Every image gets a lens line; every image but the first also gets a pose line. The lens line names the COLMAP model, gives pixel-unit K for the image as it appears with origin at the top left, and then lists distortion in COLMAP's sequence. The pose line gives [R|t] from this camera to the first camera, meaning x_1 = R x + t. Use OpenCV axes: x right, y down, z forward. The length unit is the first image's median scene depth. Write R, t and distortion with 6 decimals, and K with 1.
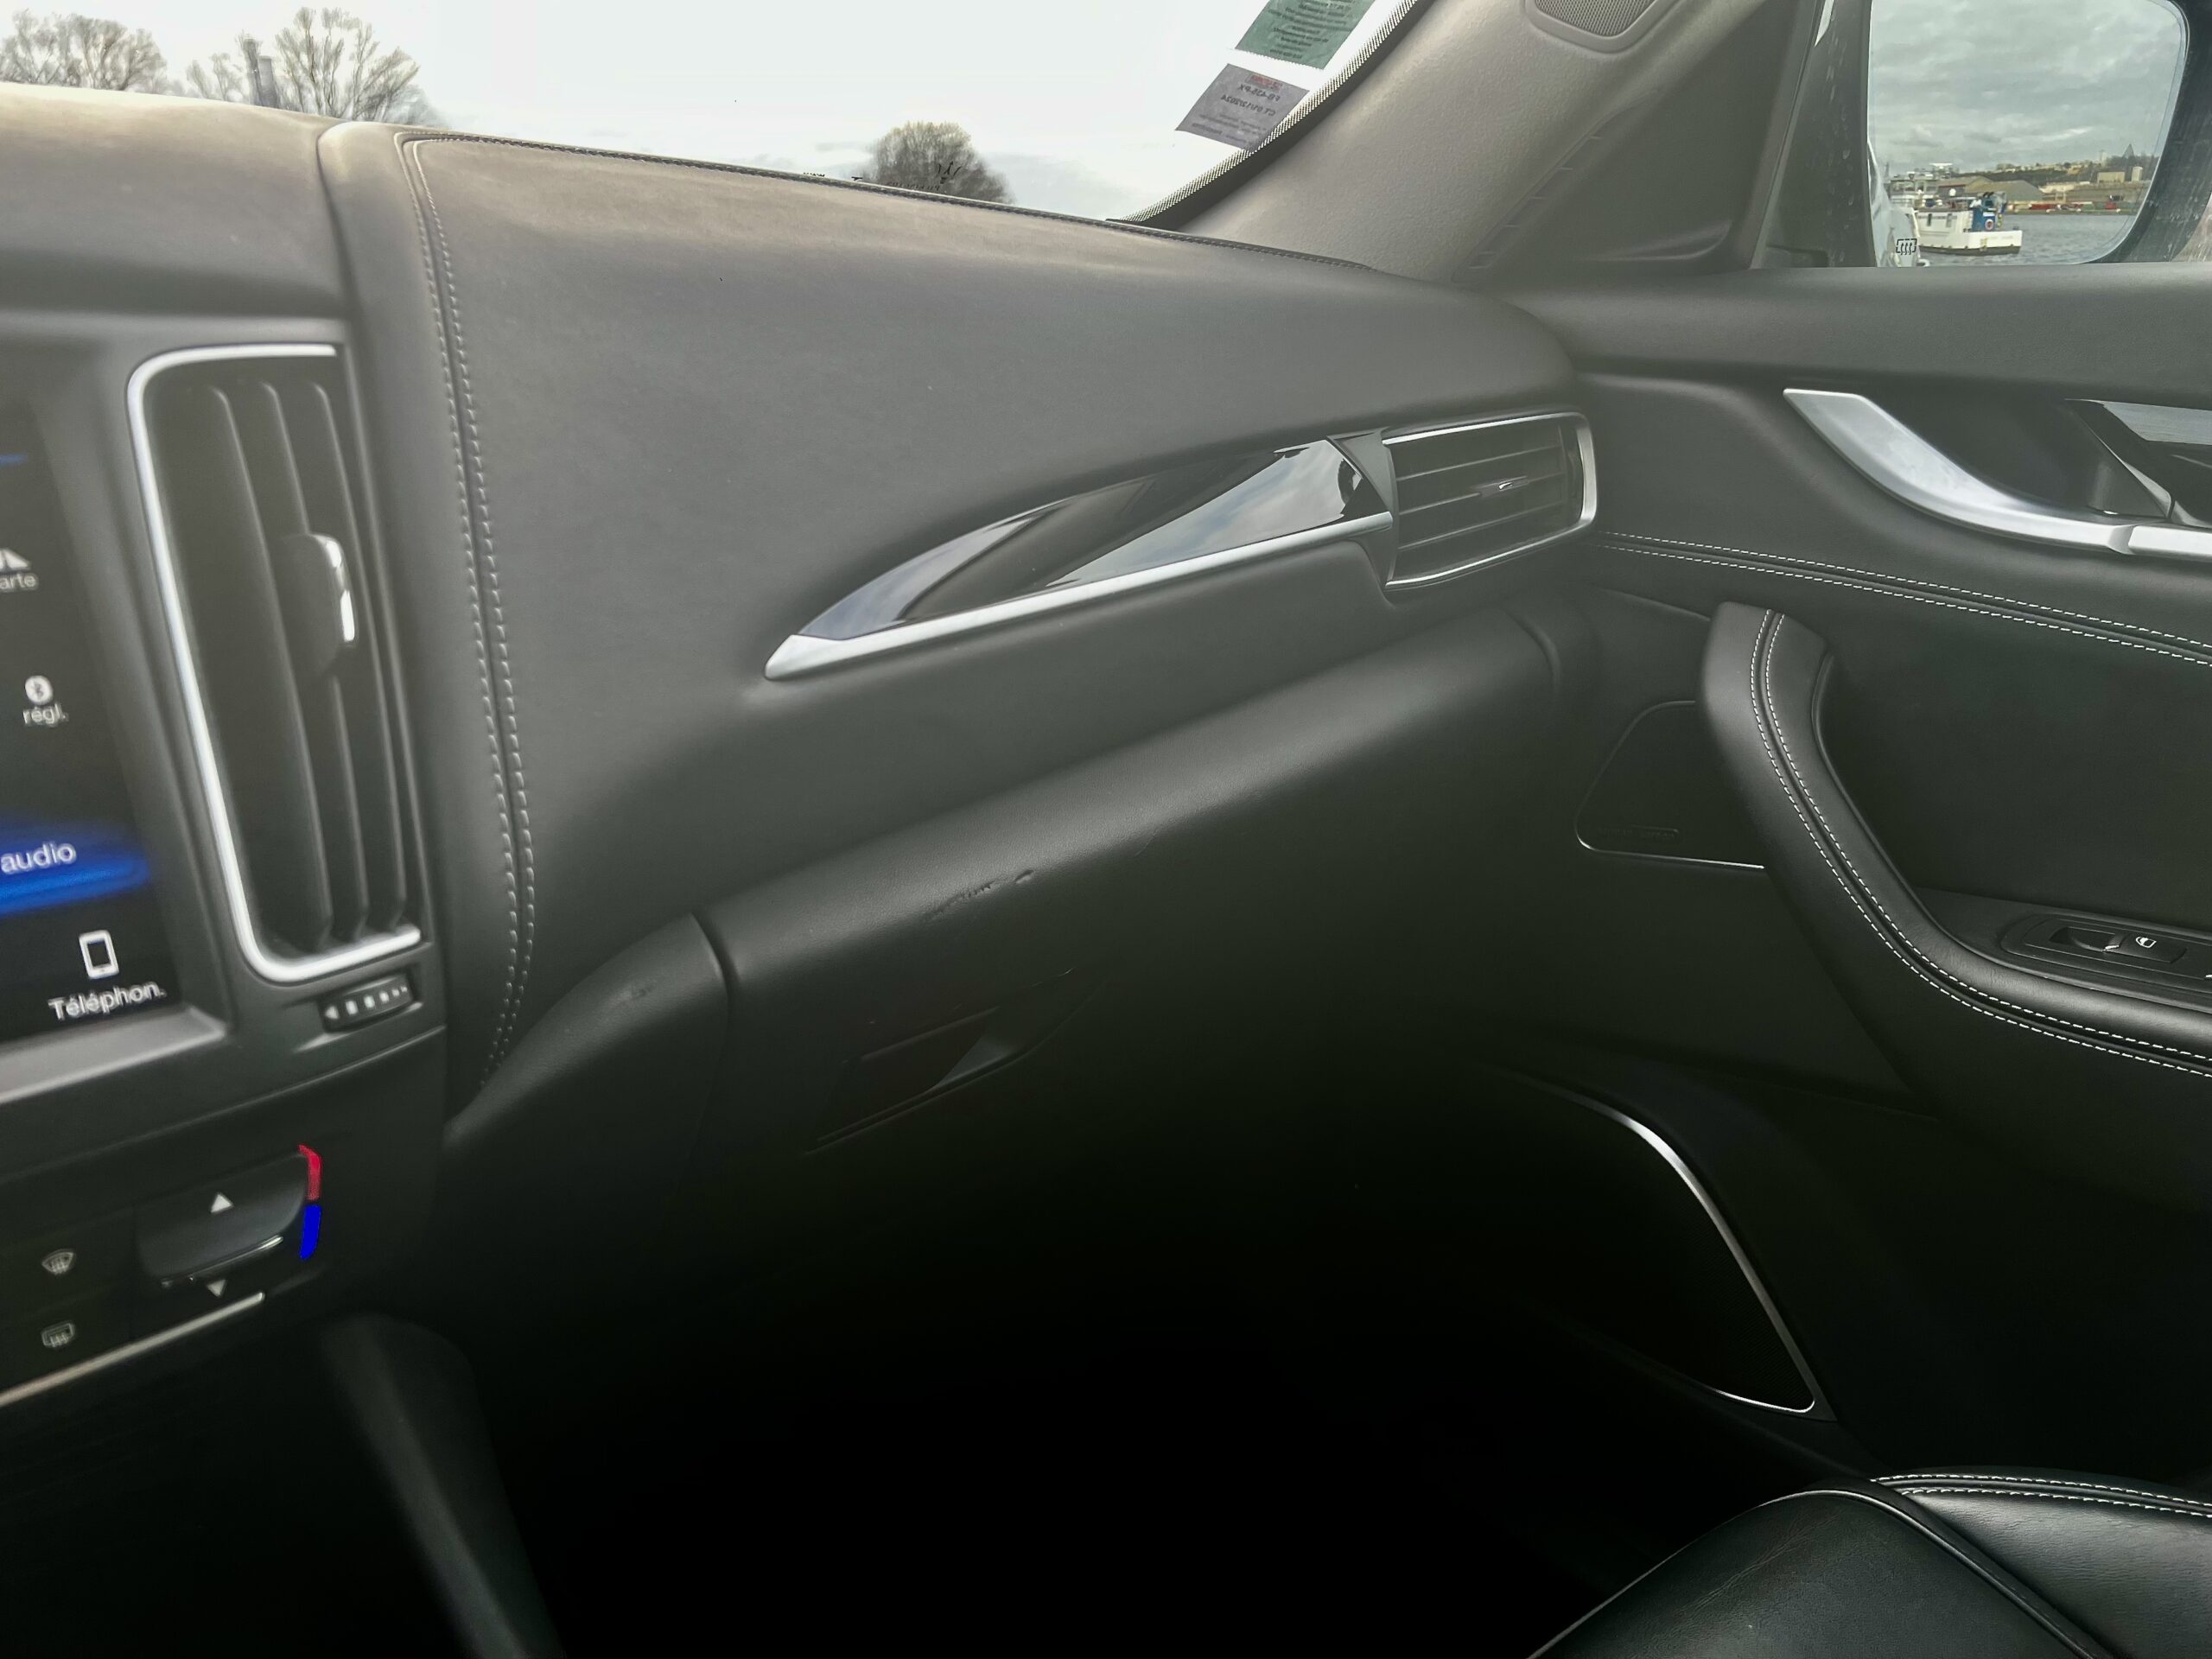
lens RADIAL K [[1682.9, 0, 1110.0], [0, 1682.9, 823.5], [0, 0, 1]] dist [0.021554, -0.032087]
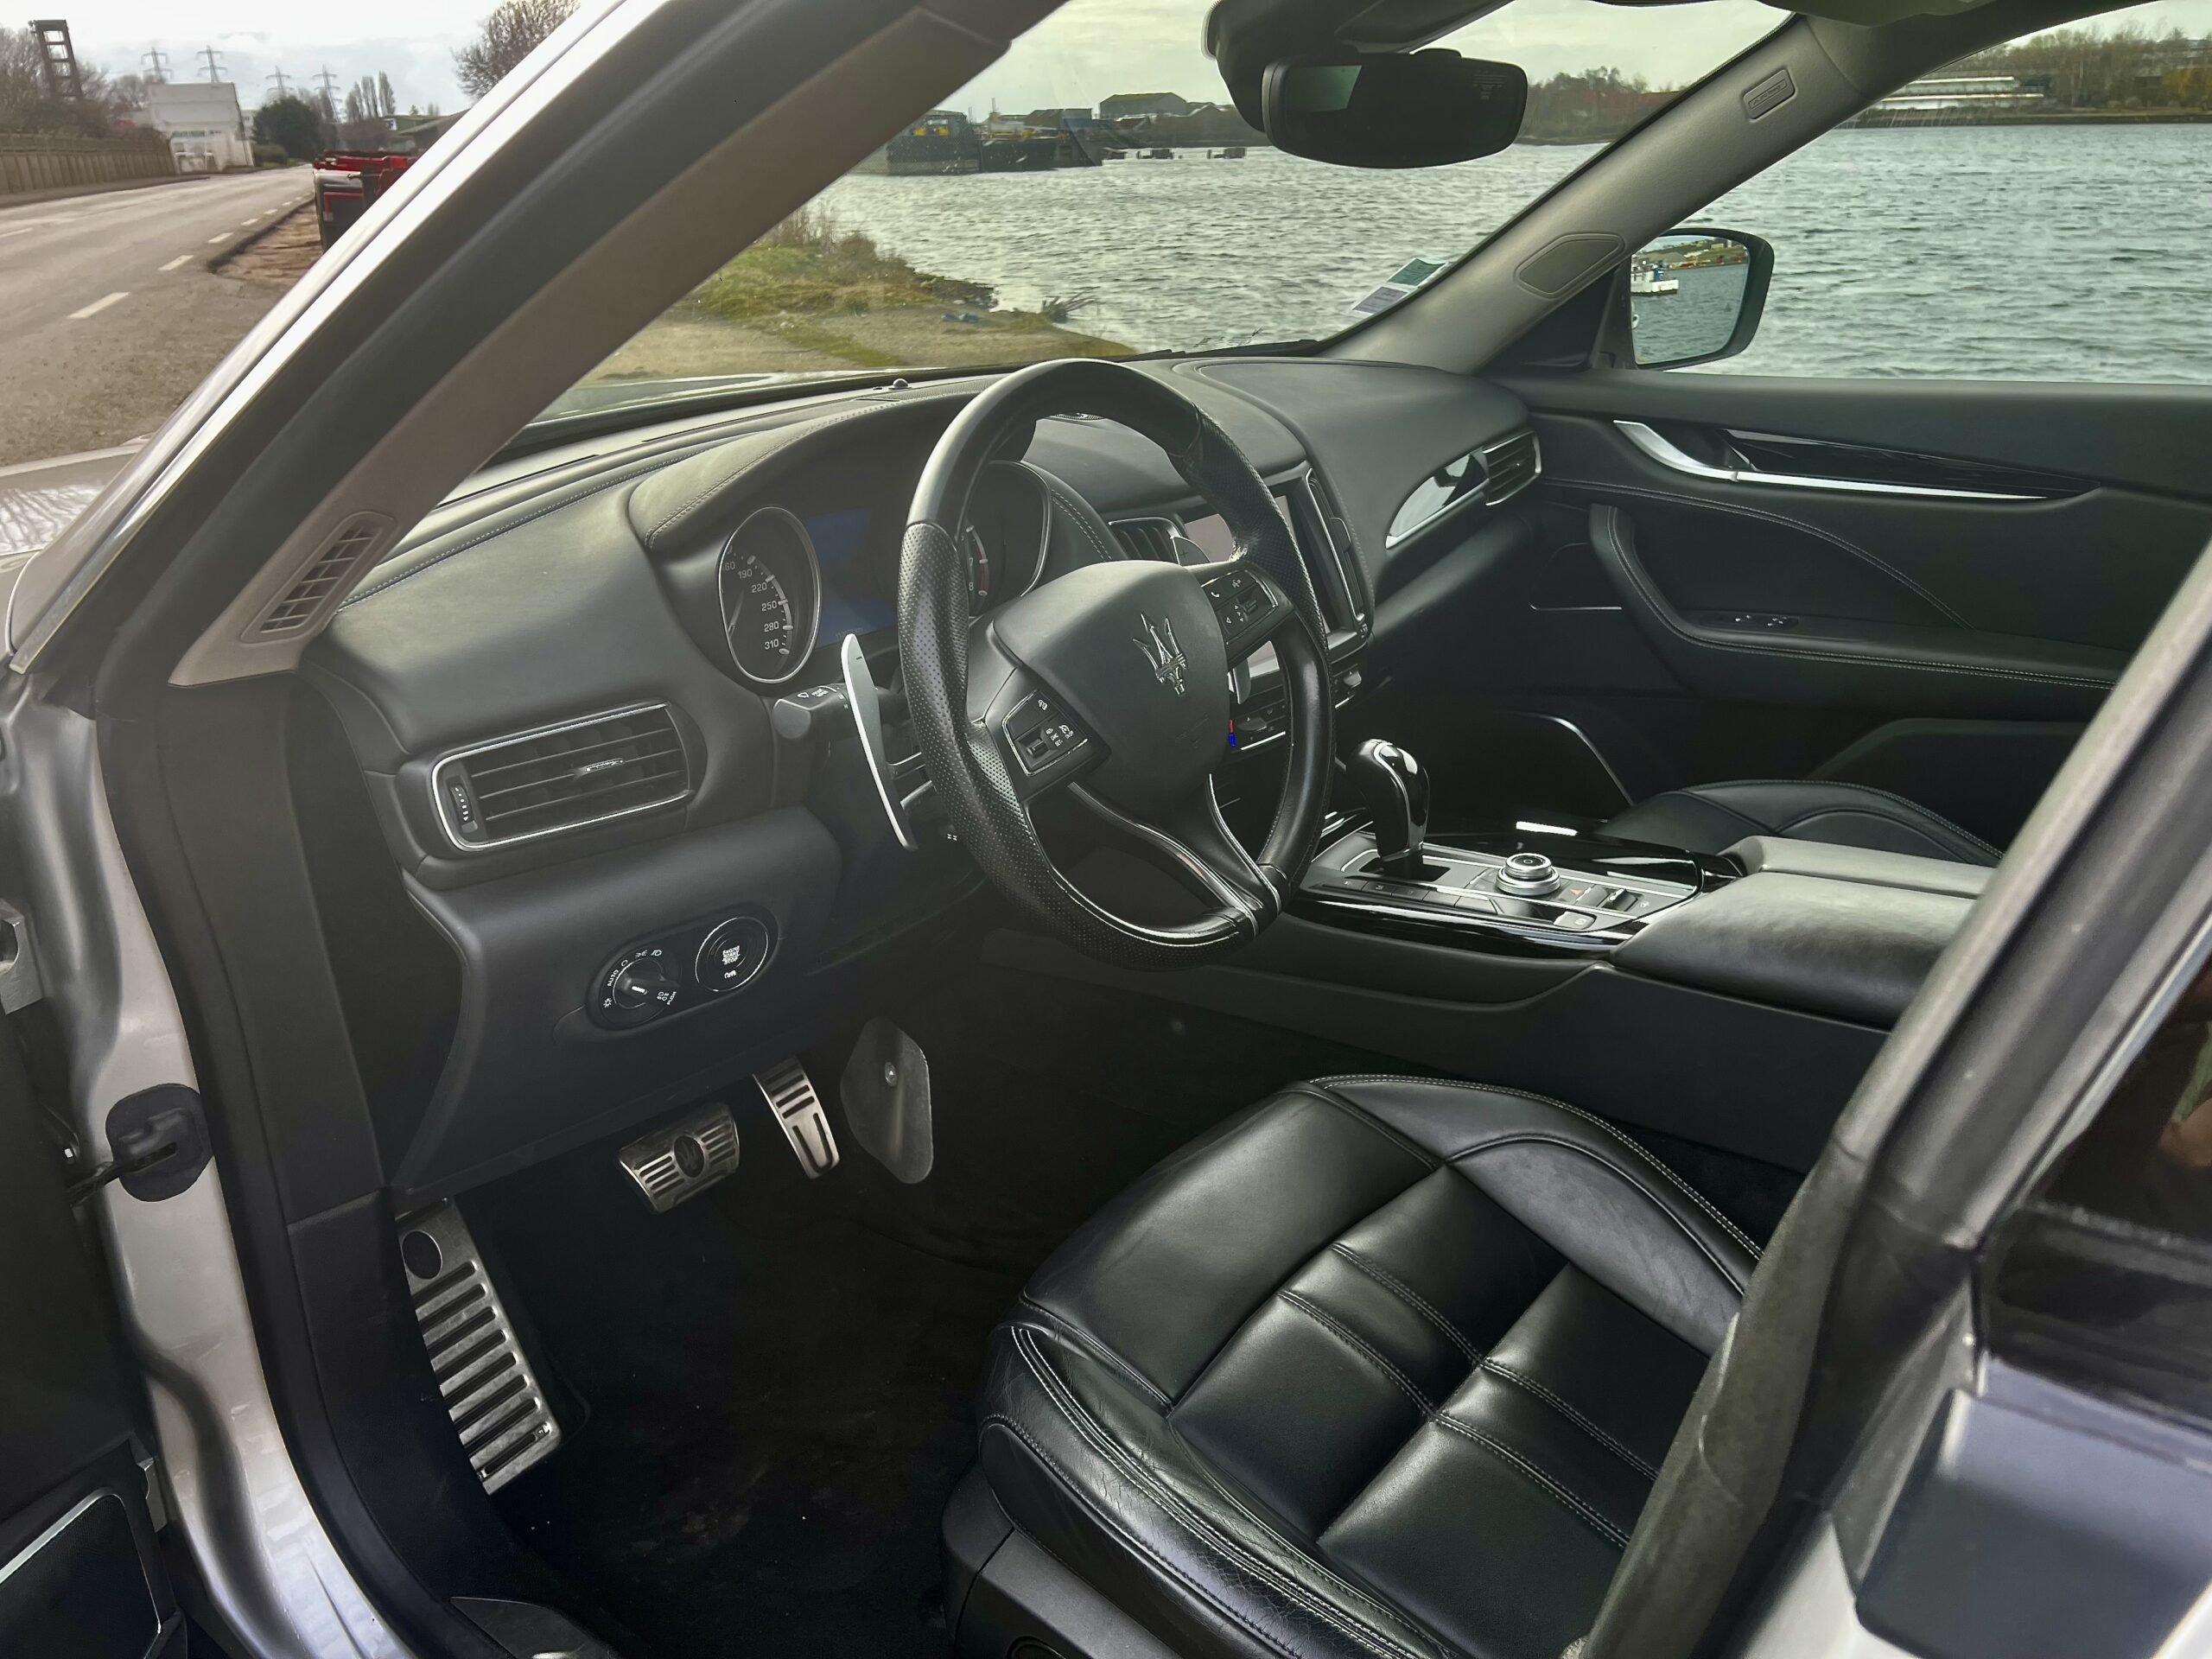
lens RADIAL K [[1682.9, 0, 1109.3], [0, 1682.9, 817.6], [0, 0, 1]] dist [0.021554, -0.032087]
pose [[0.981598, -0.091440, 0.167645, -1.735836], [0.080665, 0.994280, 0.070009, 0.217467], [-0.173087, -0.055197, 0.983359, -2.958956]]
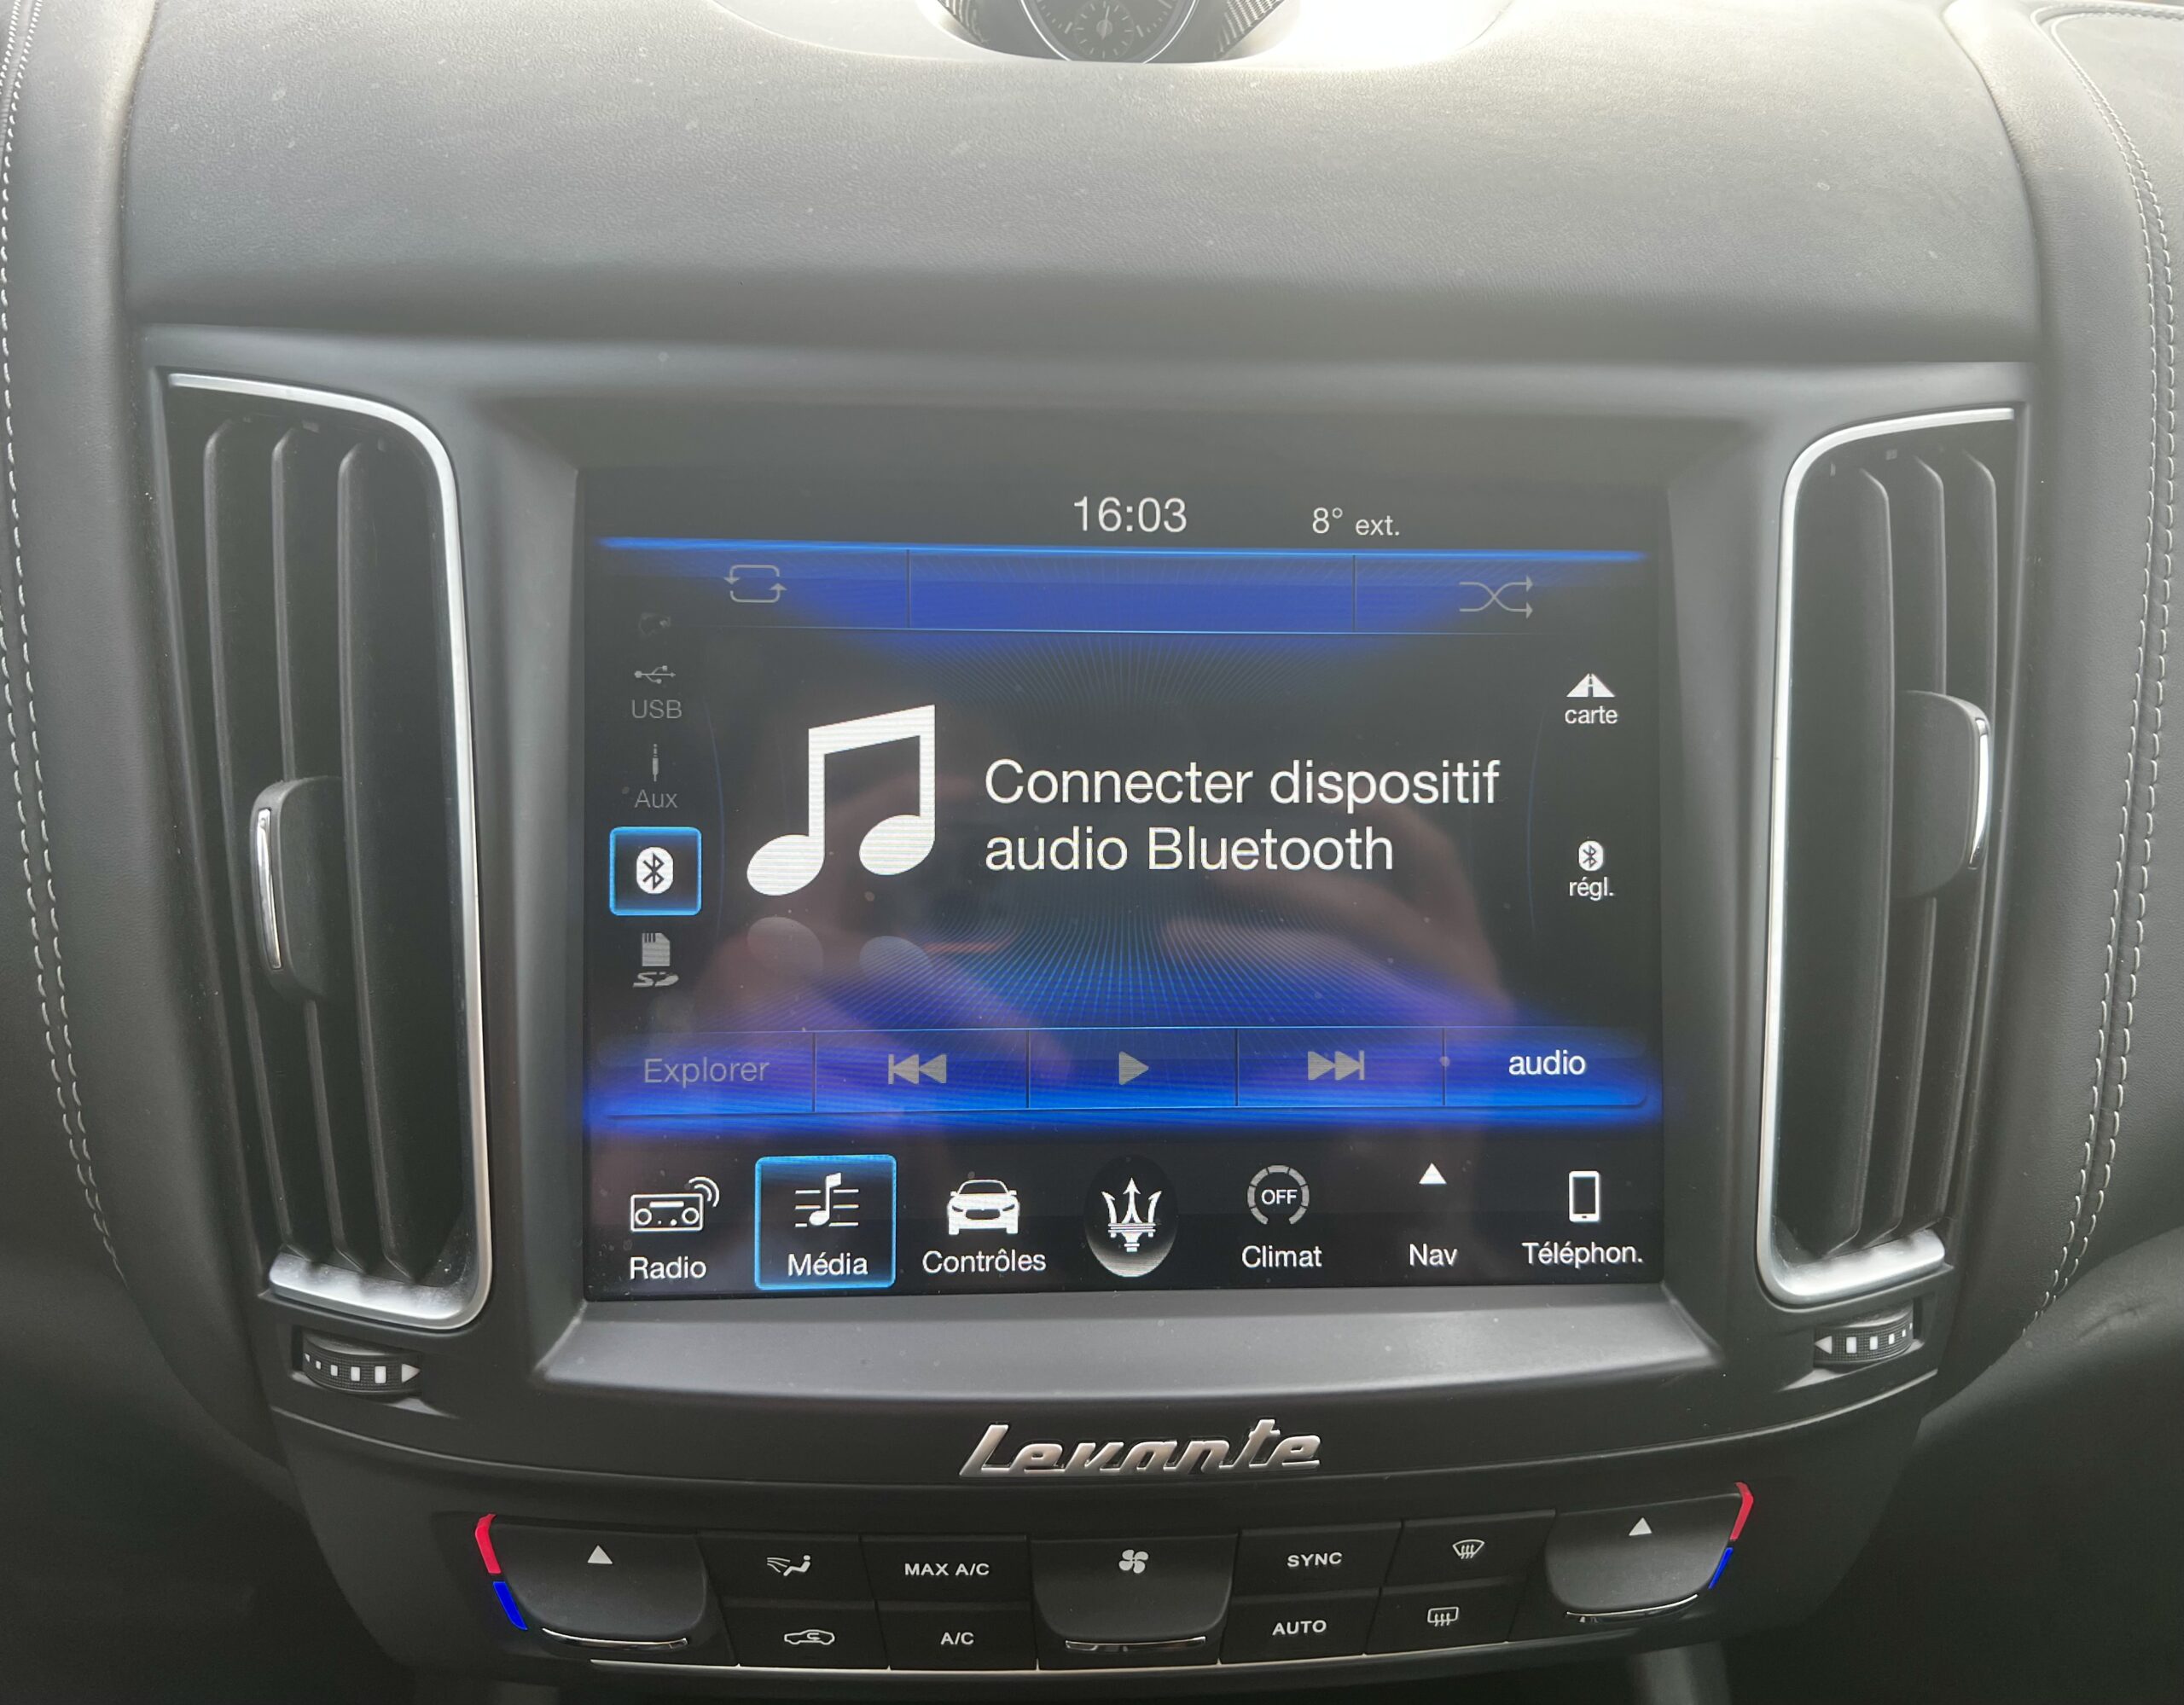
lens RADIAL K [[1785.0, 0, 1109.6], [0, 1785.0, 861.3], [0, 0, 1]] dist [-0.003842, -0.008972]
pose [[0.790632, 0.274184, -0.547471, -0.316126], [-0.202731, 0.960925, 0.188475, -0.172821], [0.577756, -0.038025, 0.815324, 0.155242]]
